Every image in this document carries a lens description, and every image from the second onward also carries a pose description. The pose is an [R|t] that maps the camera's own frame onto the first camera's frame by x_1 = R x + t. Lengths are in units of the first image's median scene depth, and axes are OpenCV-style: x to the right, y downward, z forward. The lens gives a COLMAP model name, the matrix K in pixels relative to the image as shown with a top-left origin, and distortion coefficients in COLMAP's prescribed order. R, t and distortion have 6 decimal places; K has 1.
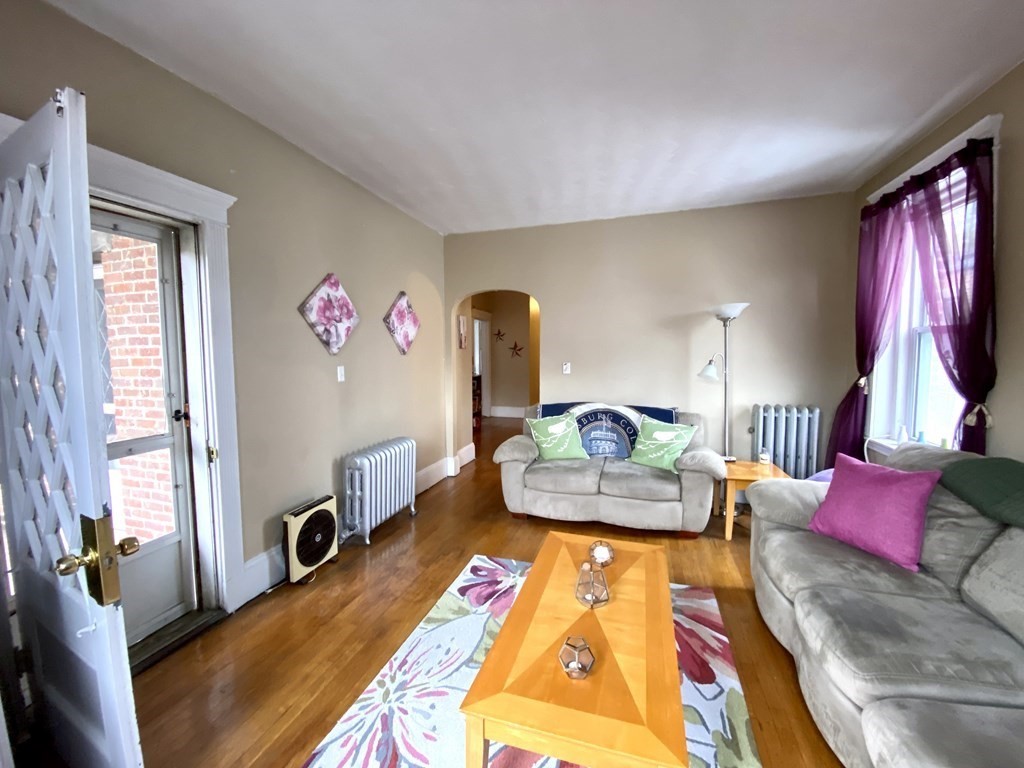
lens RADIAL K [[413.9, 0, 512.1], [0, 413.9, 377.3], [0, 0, 1]] dist [-0.001887, -0.000146]
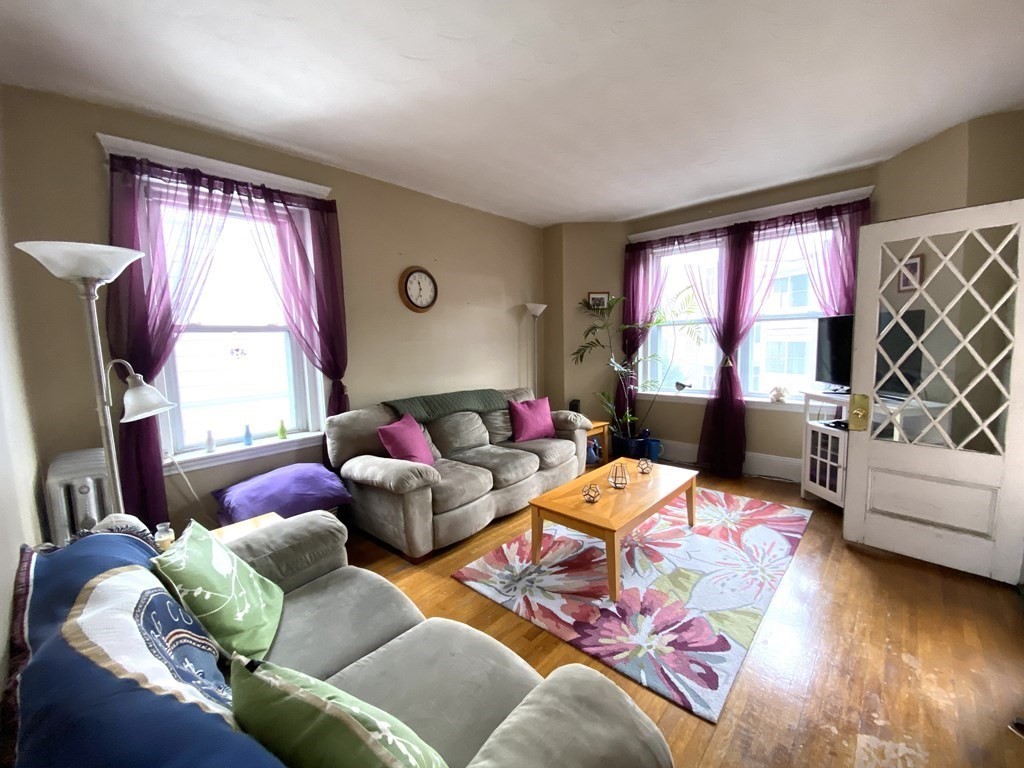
lens RADIAL K [[413.9, 0, 510.9], [0, 413.9, 380.9], [0, 0, 1]] dist [-0.001887, -0.000146]
pose [[-0.900116, -0.016806, 0.435325, -0.088744], [0.063574, 0.983491, 0.169419, -0.126275], [-0.430986, 0.180172, -0.884188, 1.742711]]
